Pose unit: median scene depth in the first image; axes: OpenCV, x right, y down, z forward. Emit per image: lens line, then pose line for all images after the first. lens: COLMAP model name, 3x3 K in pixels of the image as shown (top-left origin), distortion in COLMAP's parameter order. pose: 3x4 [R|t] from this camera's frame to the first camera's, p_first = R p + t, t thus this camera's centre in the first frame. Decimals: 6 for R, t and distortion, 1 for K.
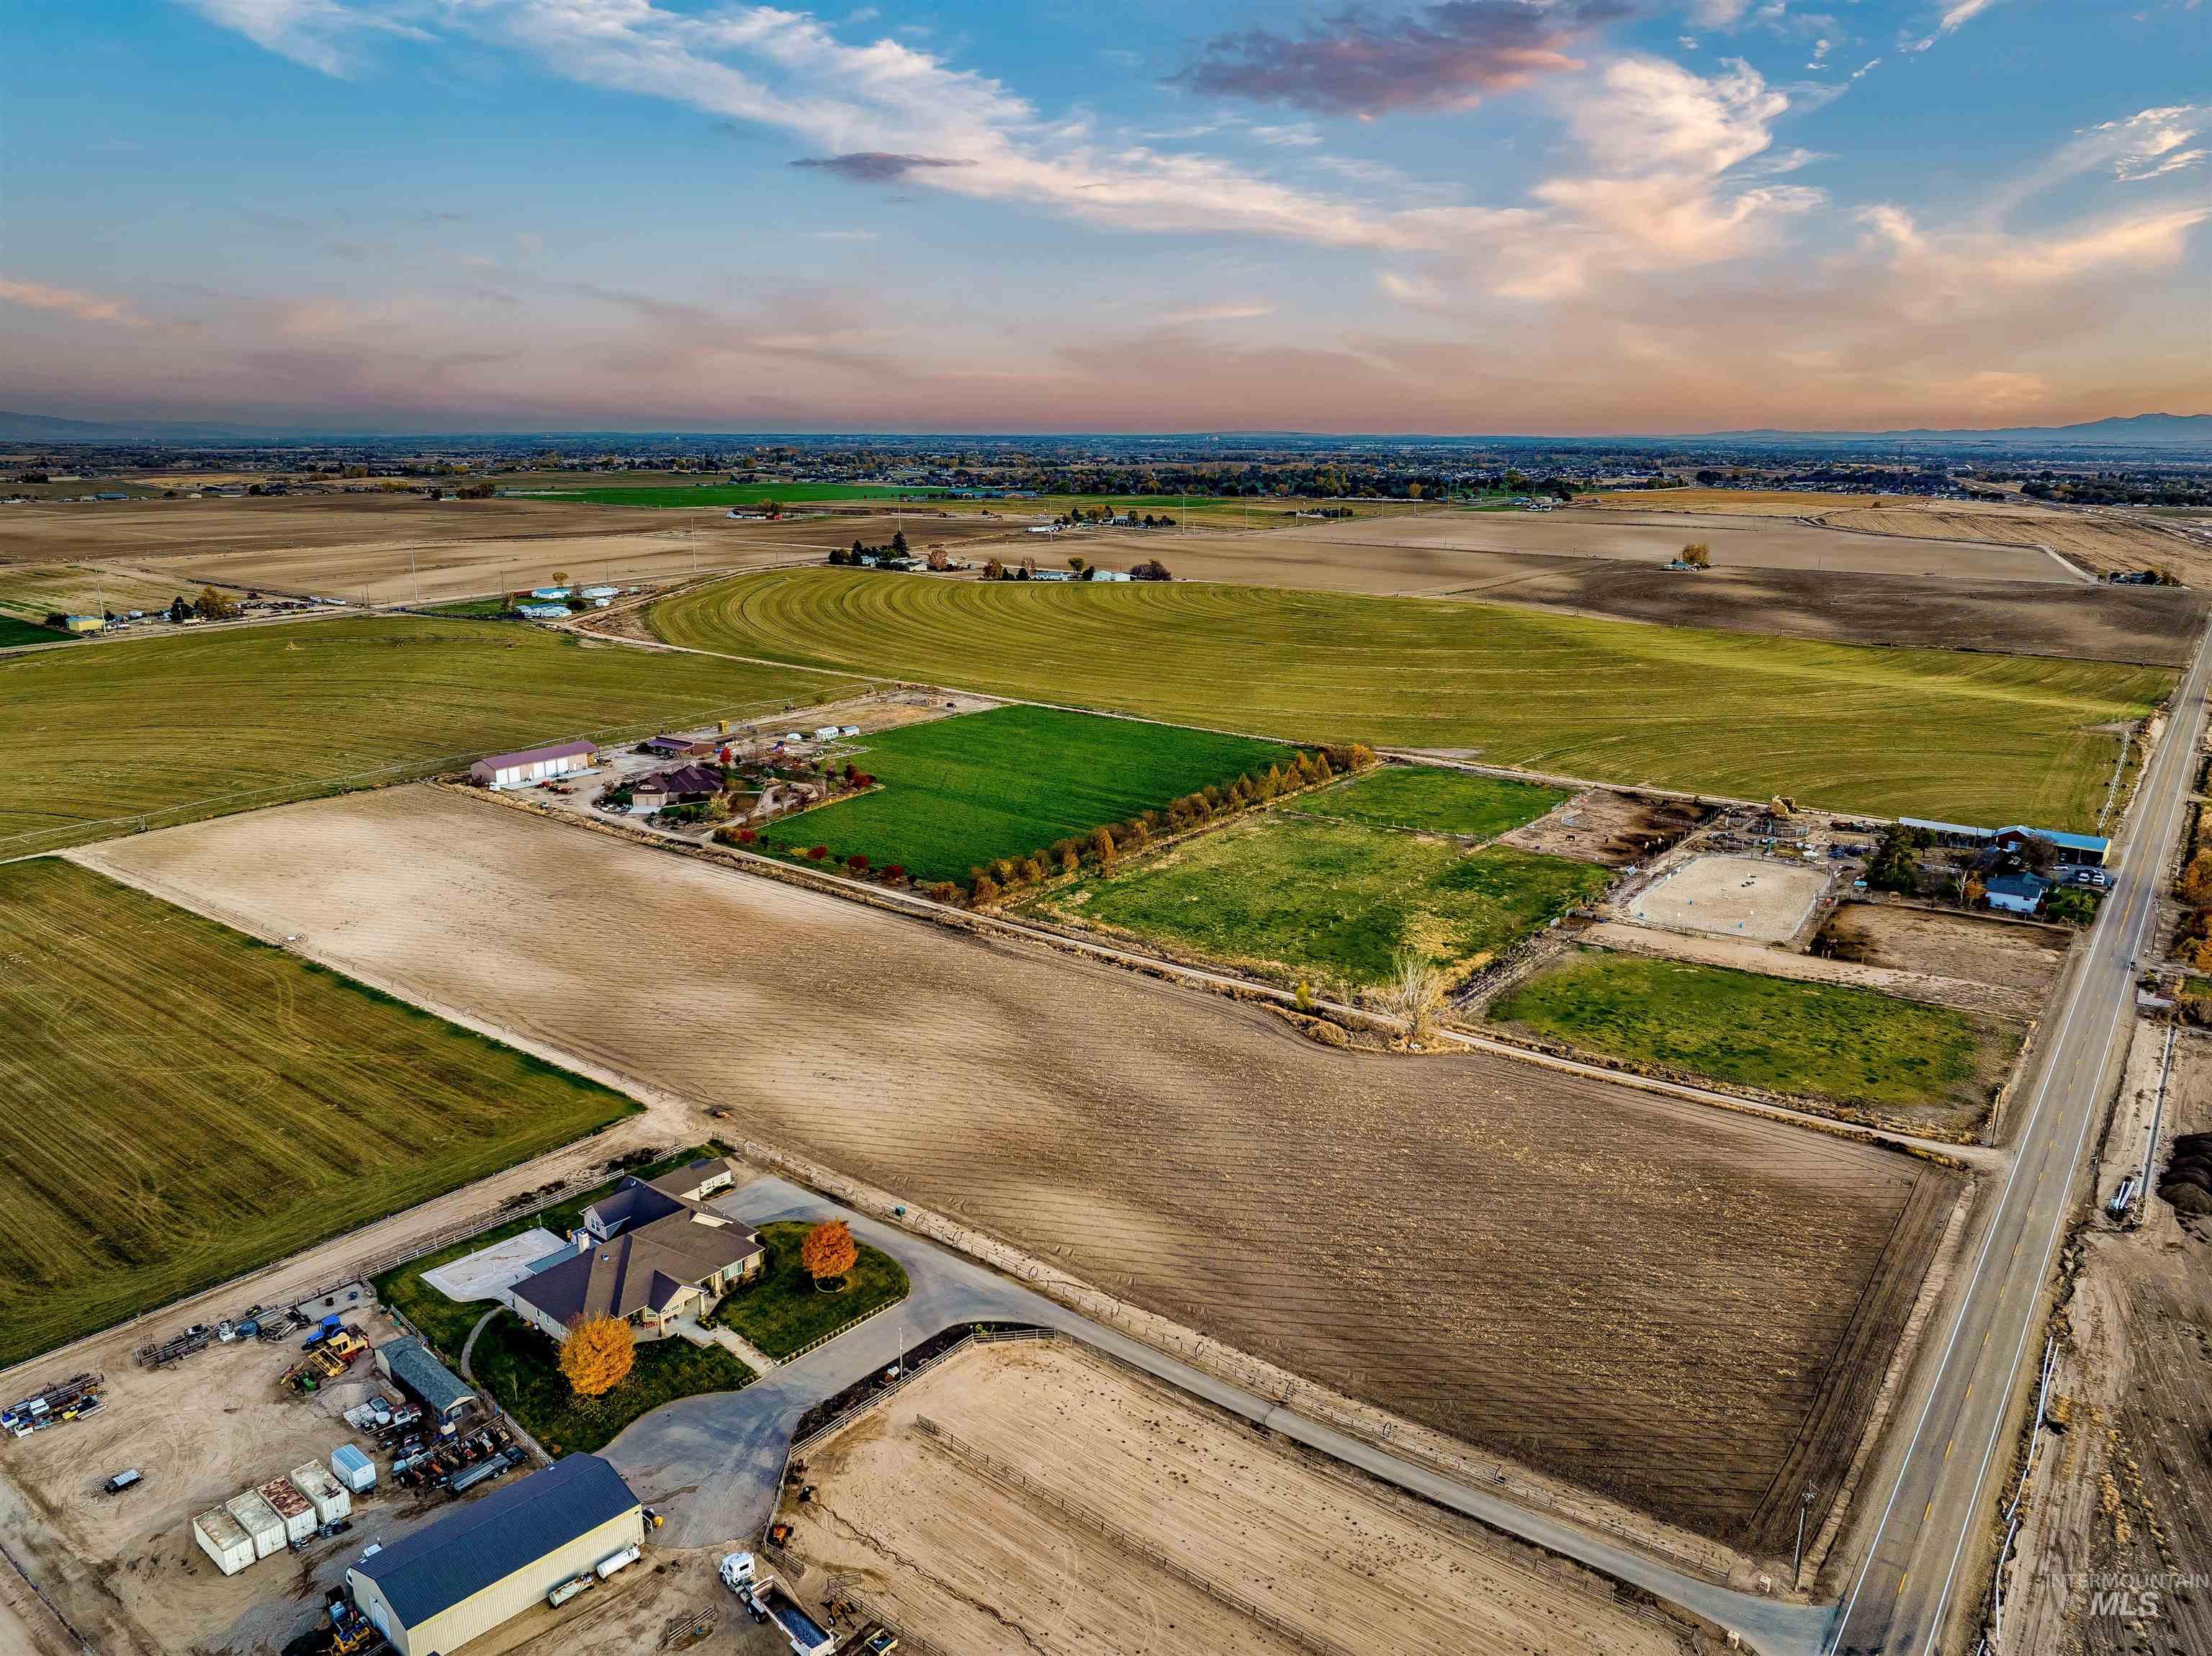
lens RADIAL K [[1556.0, 0, 1106.0], [0, 1556.0, 828.0], [0, 0, 1]] dist [-0.034517, -0.004559]
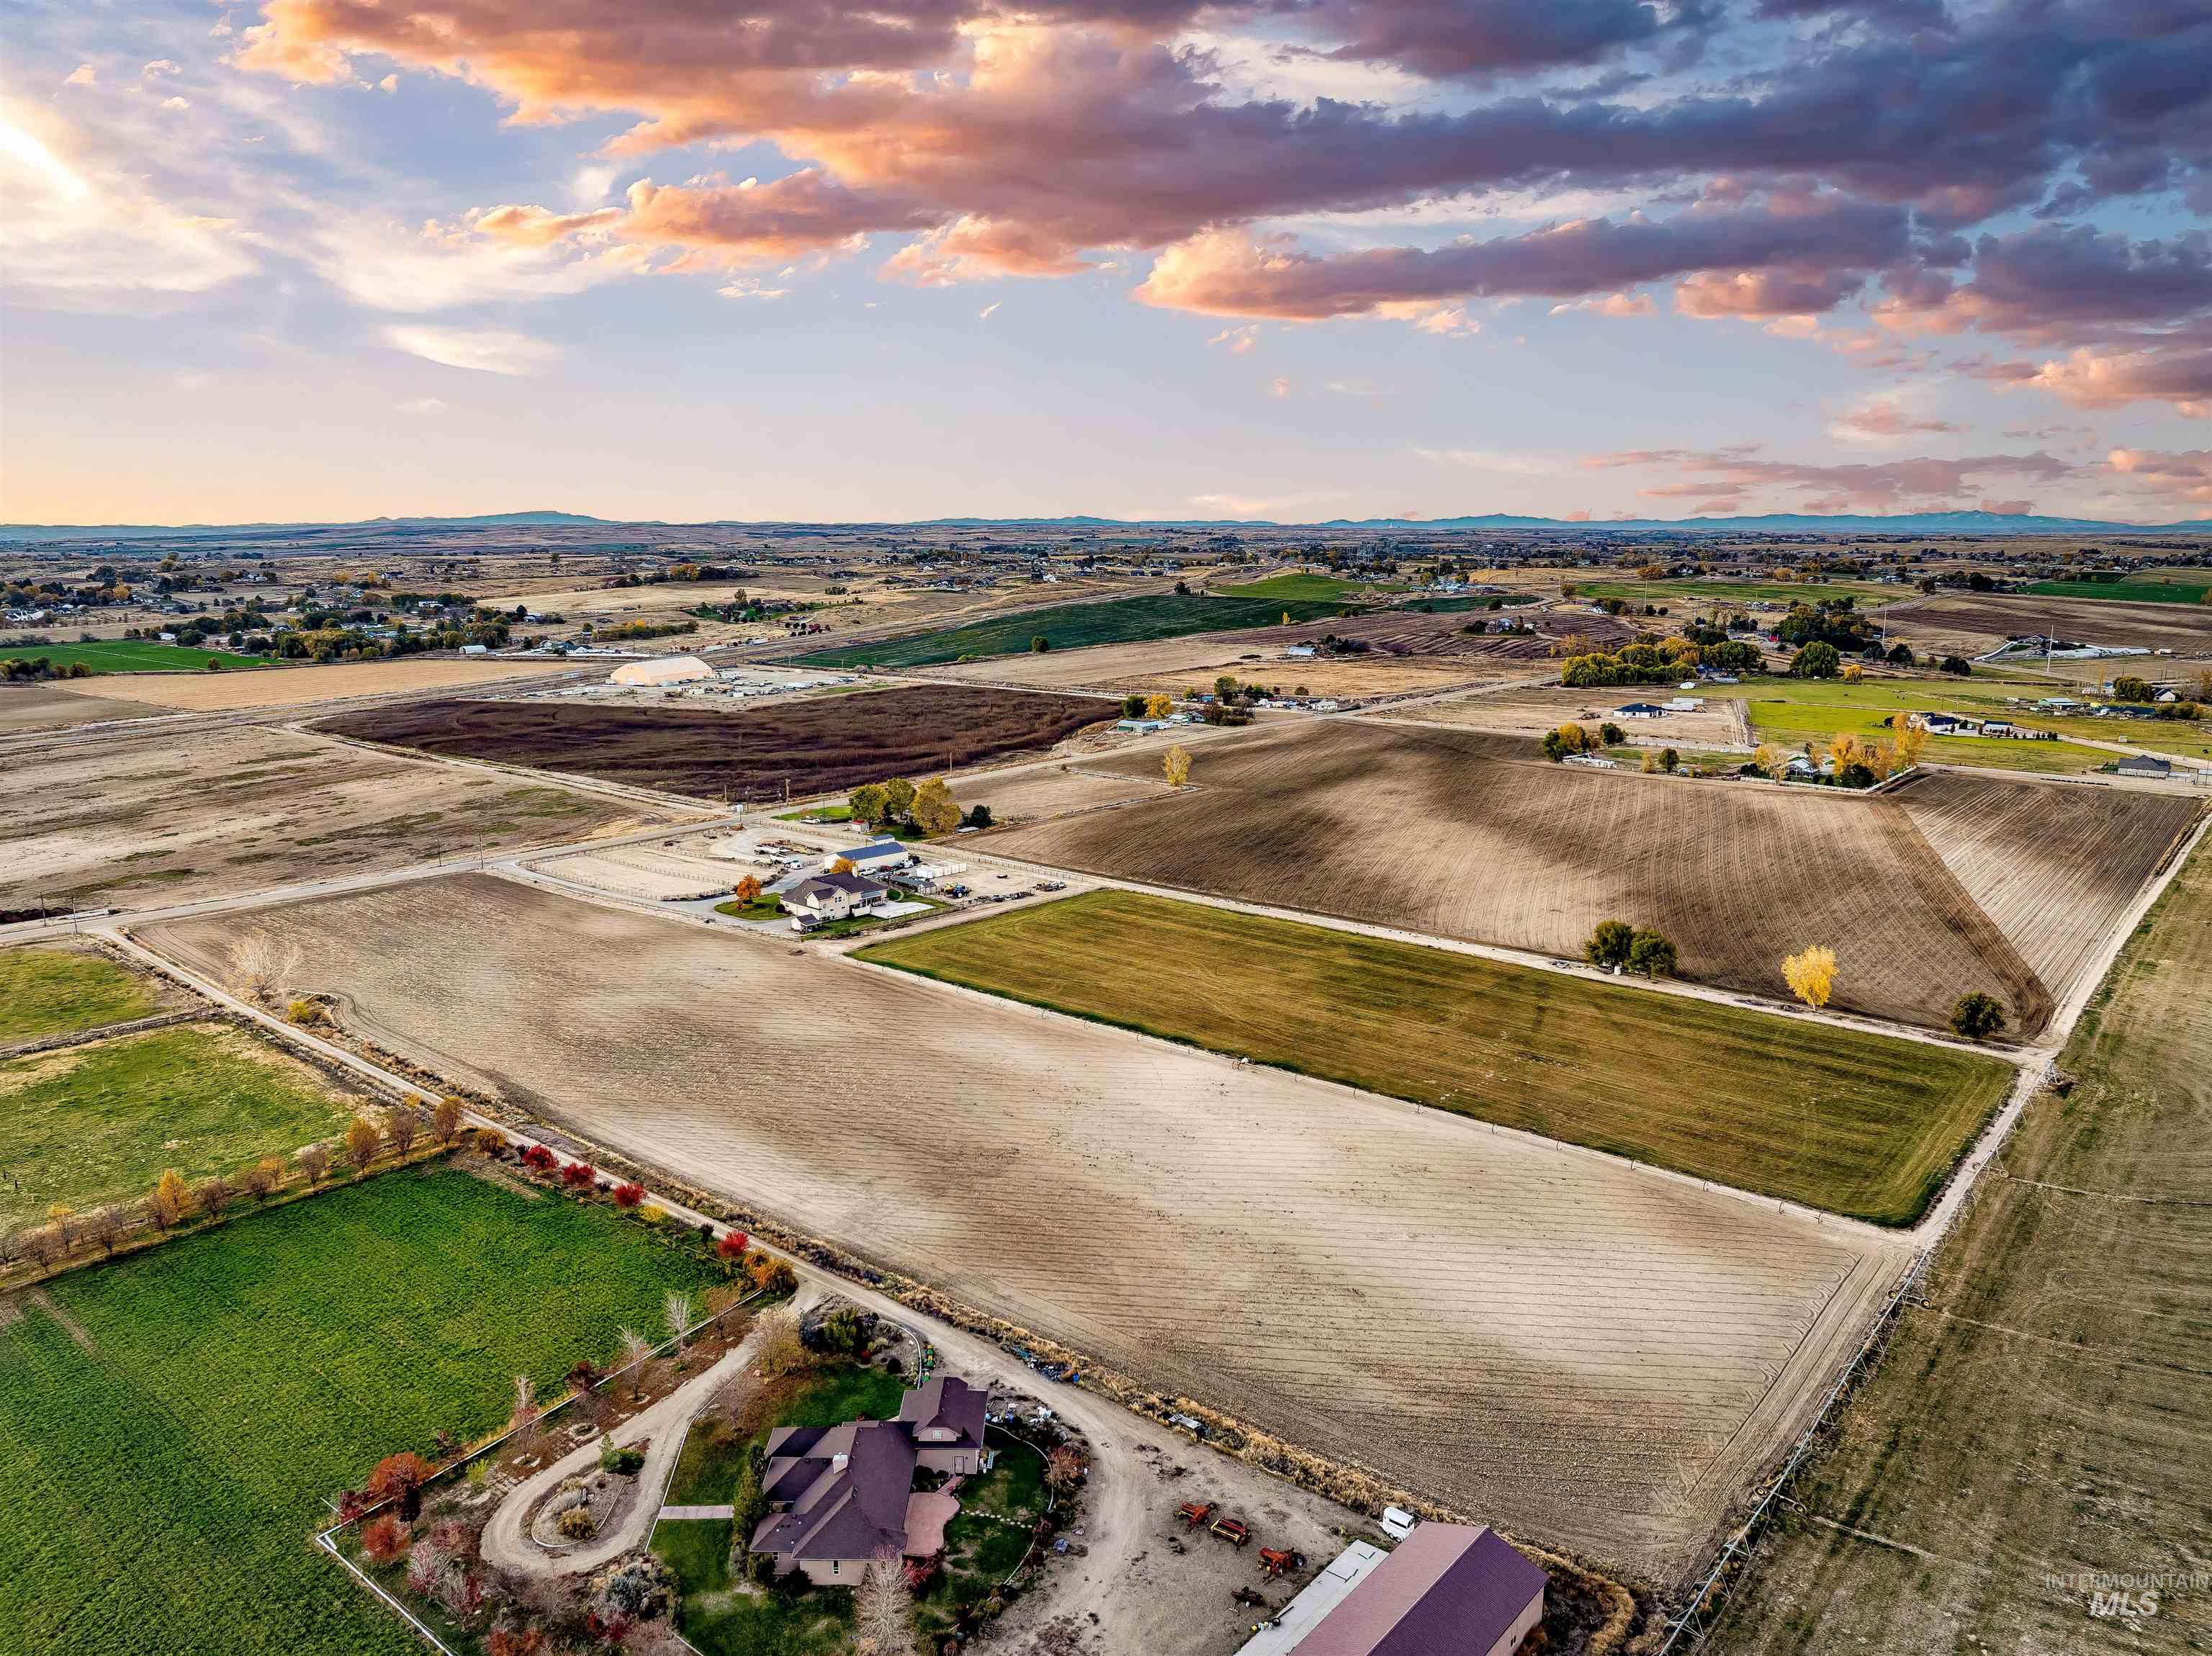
lens RADIAL K [[1556.0, 0, 1106.0], [0, 1556.0, 828.0], [0, 0, 1]] dist [-0.034517, -0.004559]
pose [[-0.998388, -0.015138, 0.054703, -0.540964], [0.009865, 0.902832, 0.429881, -0.507564], [-0.055895, 0.429728, -0.901227, 1.966607]]
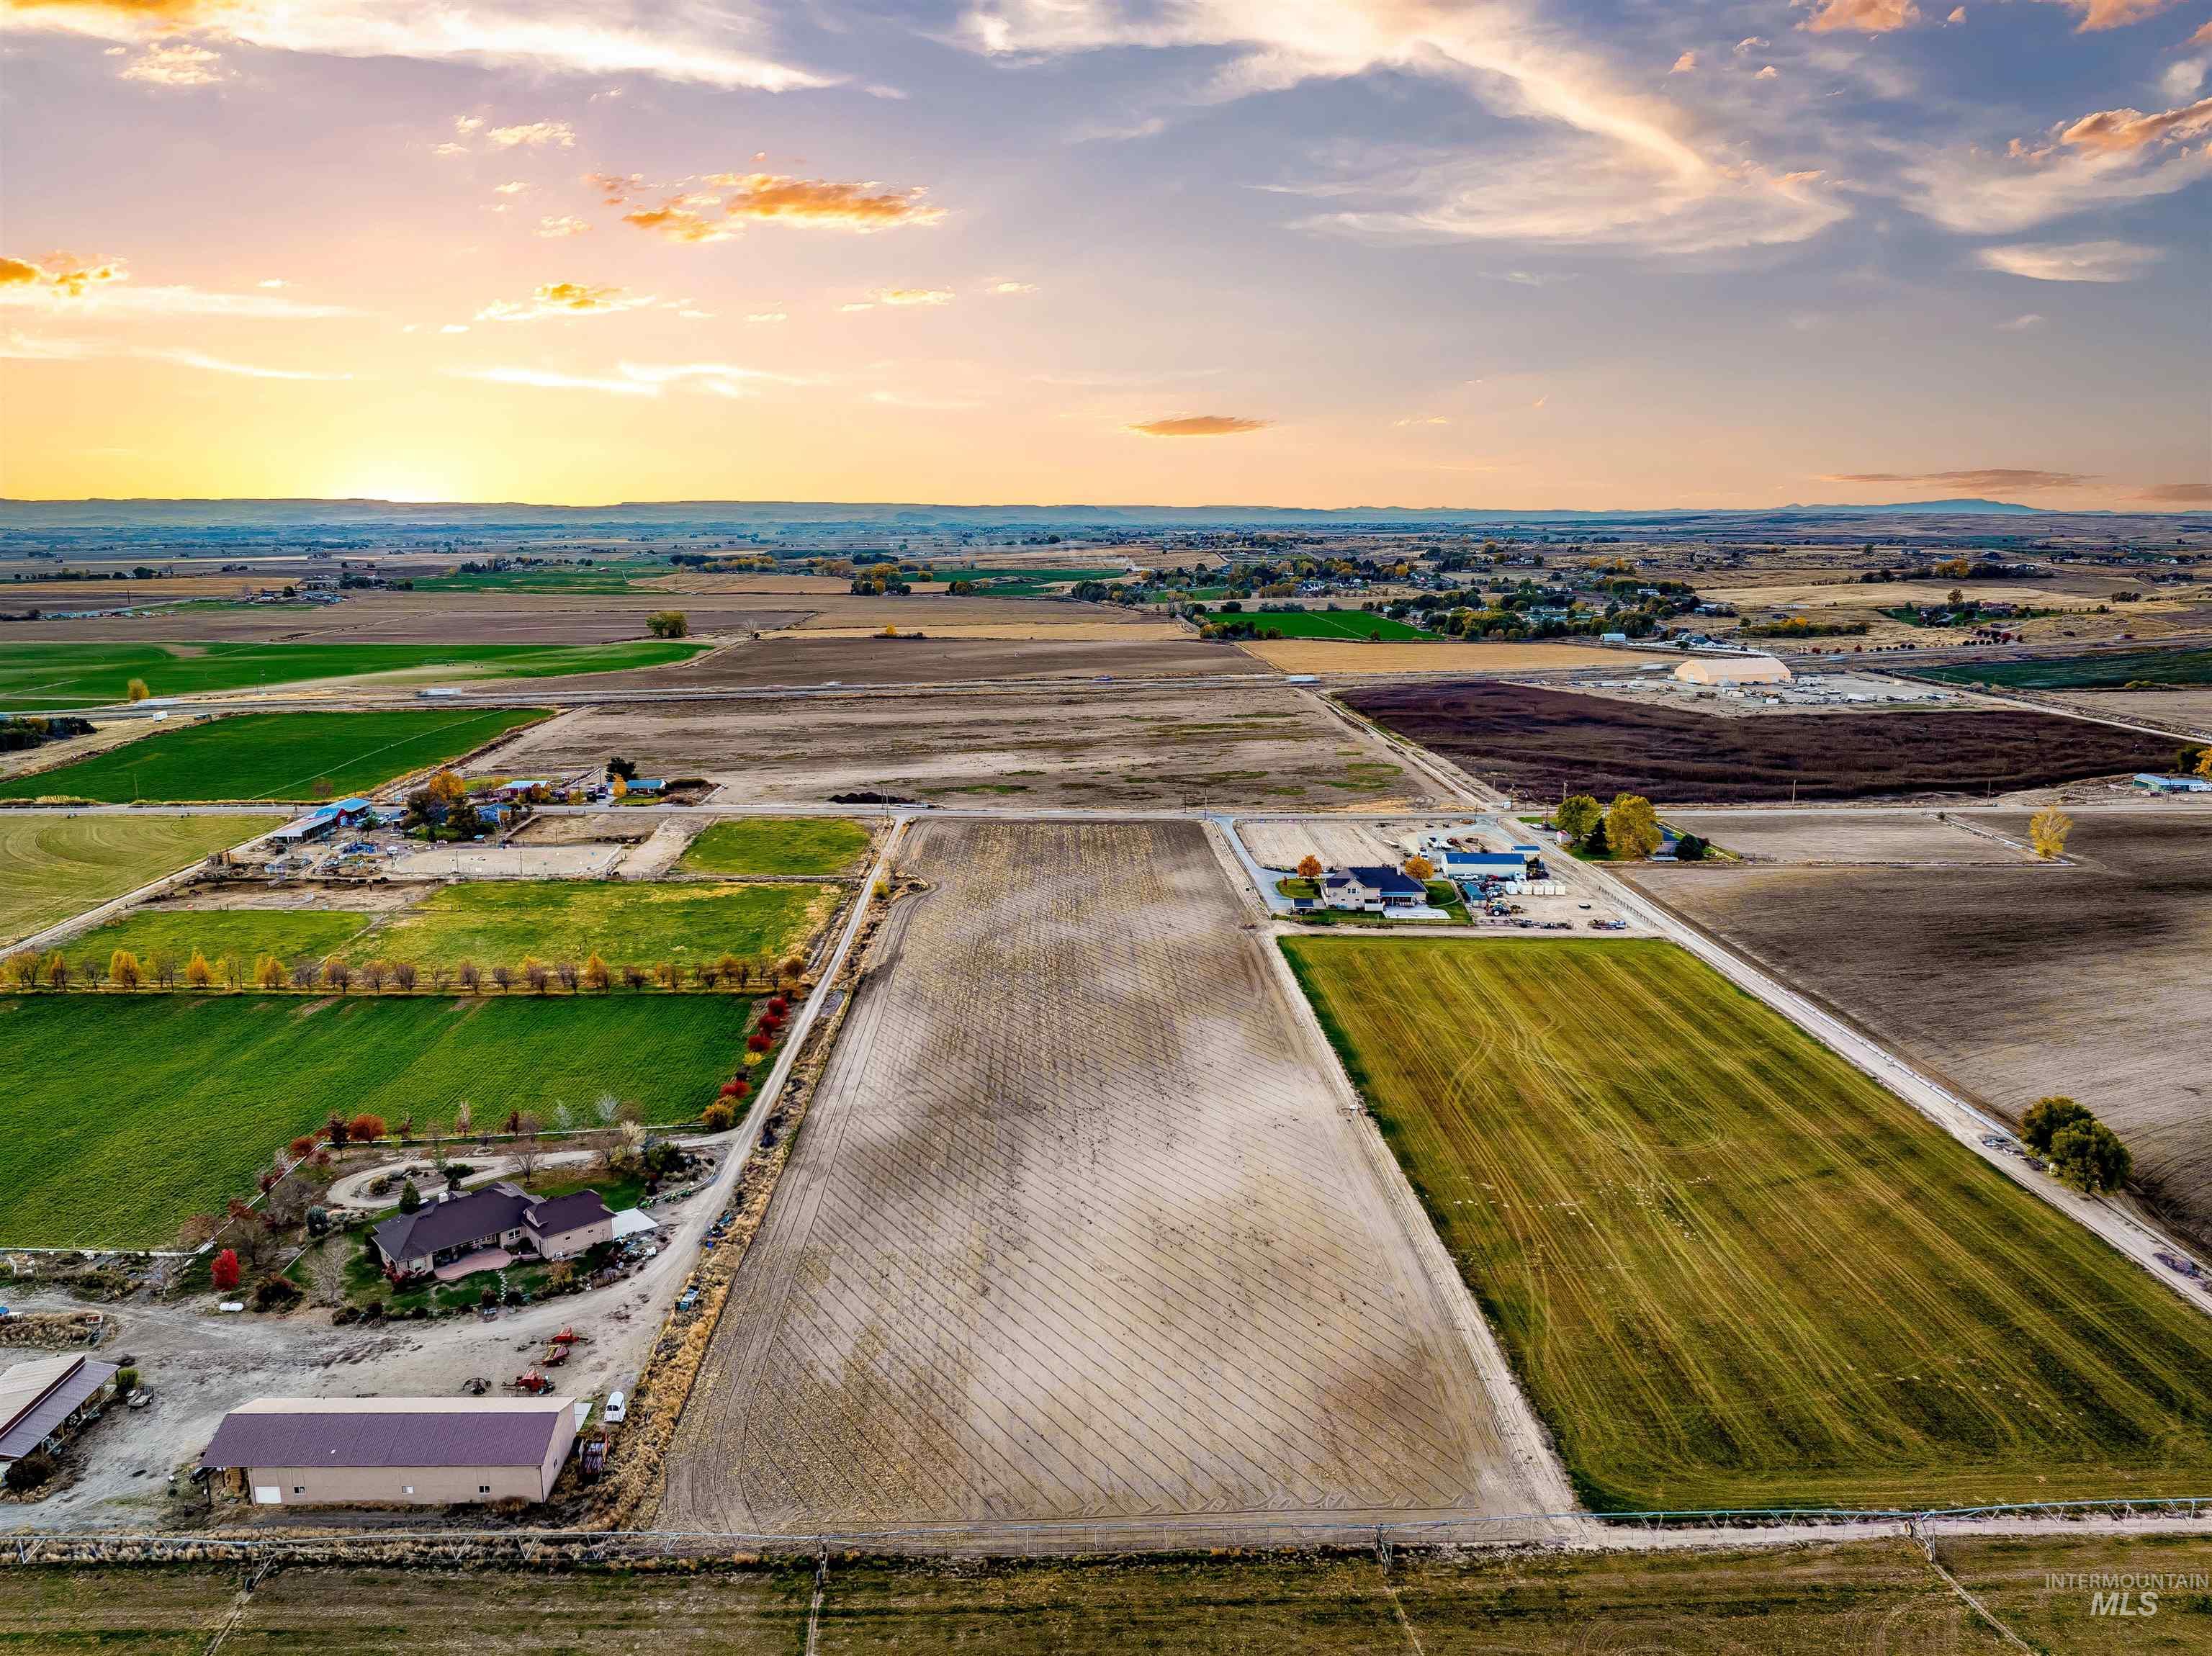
lens RADIAL K [[1589.6, 0, 1073.5], [0, 1589.6, 831.1], [0, 0, 1]] dist [-0.032883, -0.001420]
pose [[-0.613135, -0.157298, 0.774160, -1.201593], [0.197200, 0.918476, 0.342803, -0.445549], [-0.764969, 0.362849, -0.532131, 1.683955]]
